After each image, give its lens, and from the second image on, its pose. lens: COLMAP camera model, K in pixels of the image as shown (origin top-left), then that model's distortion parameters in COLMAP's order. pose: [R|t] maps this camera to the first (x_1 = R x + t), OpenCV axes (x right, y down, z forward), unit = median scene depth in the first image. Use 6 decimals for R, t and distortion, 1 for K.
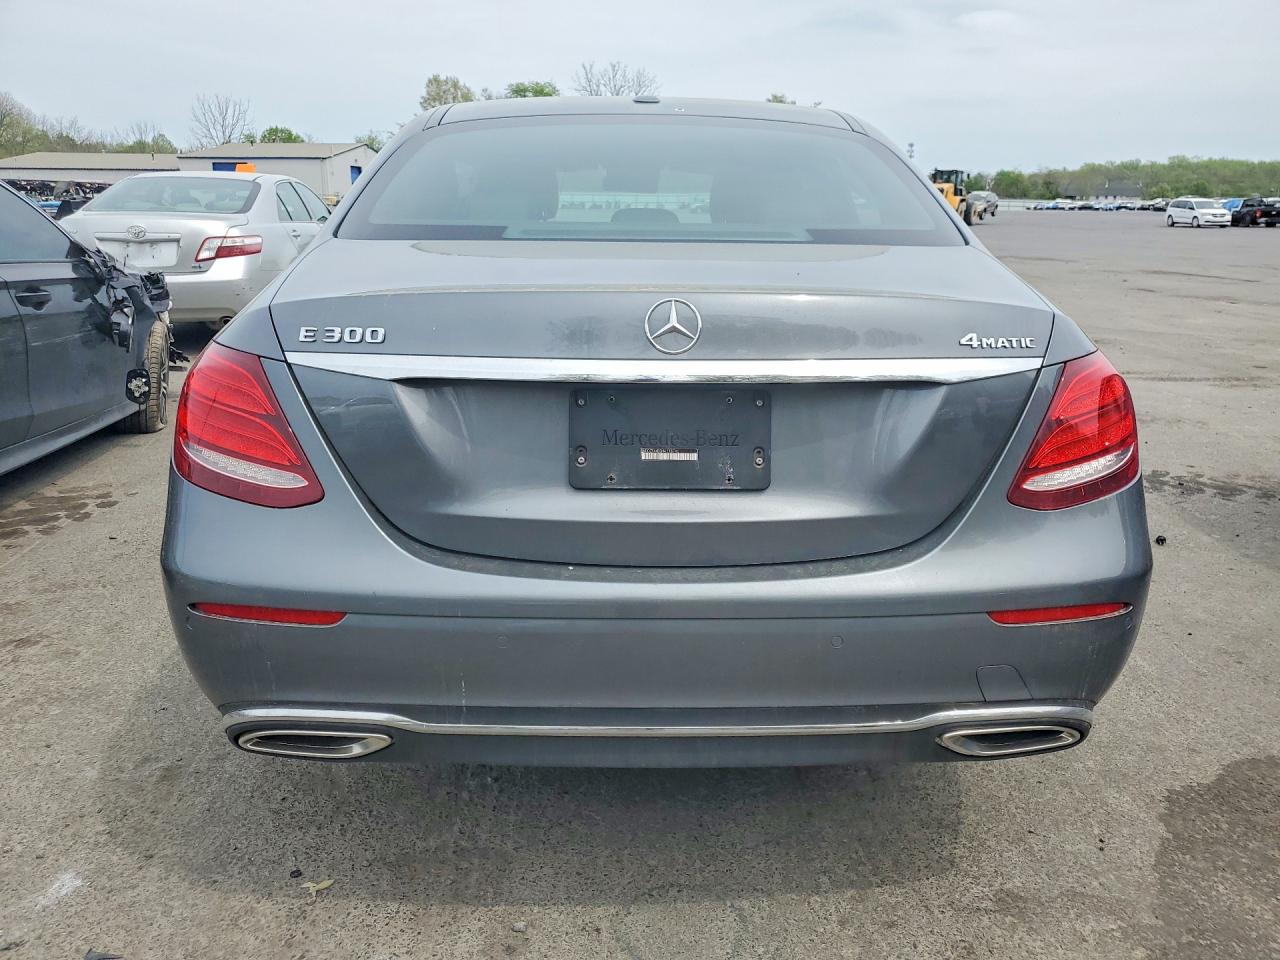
lens RADIAL K [[1008.4, 0, 638.3], [0, 1008.4, 475.9], [0, 0, 1]] dist [-0.000785, 0.013710]
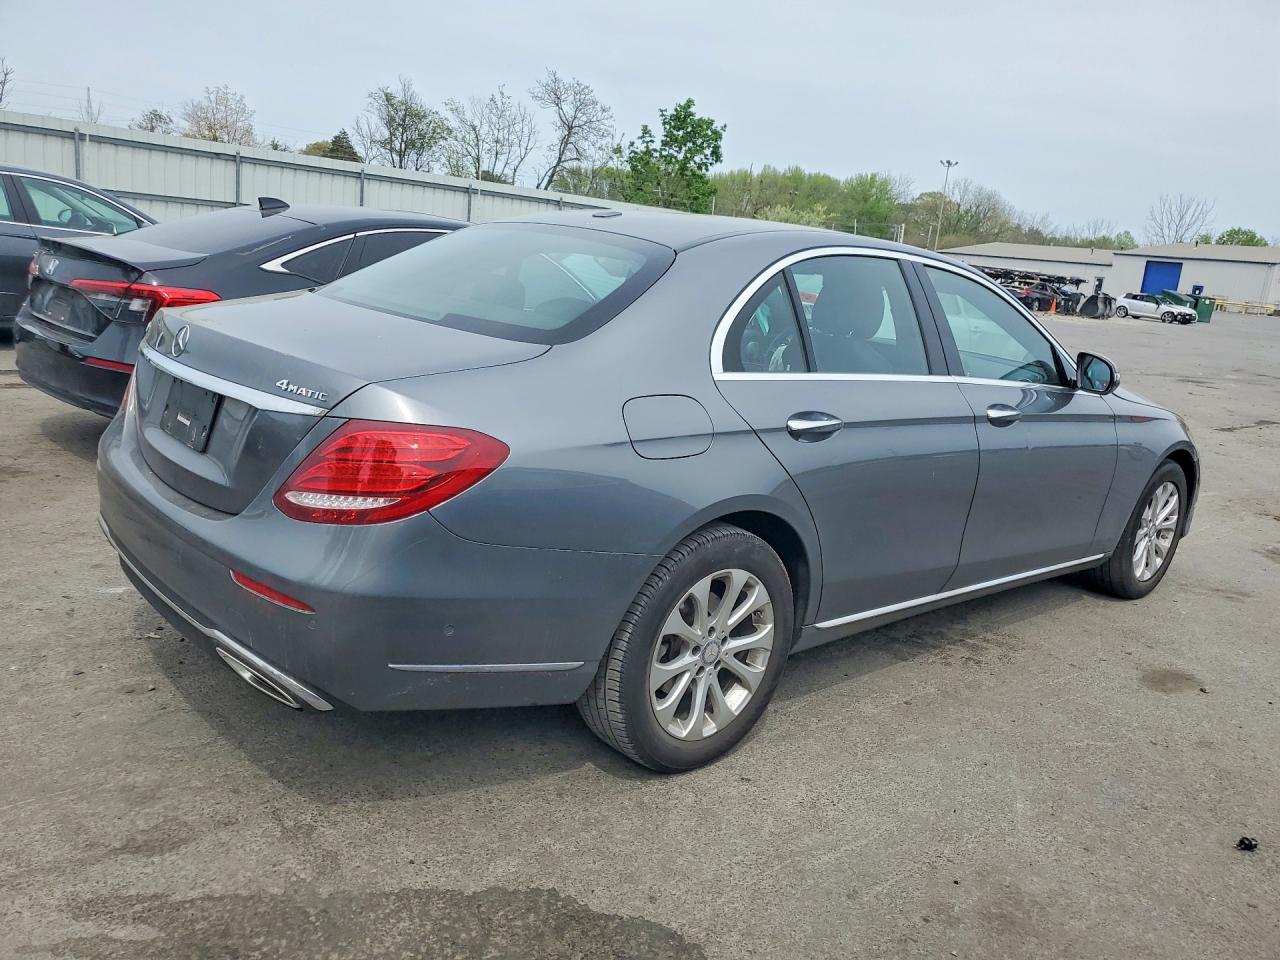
lens RADIAL K [[1008.4, 0, 637.2], [0, 1008.4, 482.8], [0, 0, 1]] dist [-0.000785, 0.013710]
pose [[0.636856, 0.226114, -0.737080, 1.370315], [-0.285322, 0.957272, 0.047136, -0.167919], [0.716244, 0.180286, 0.674159, 0.338746]]
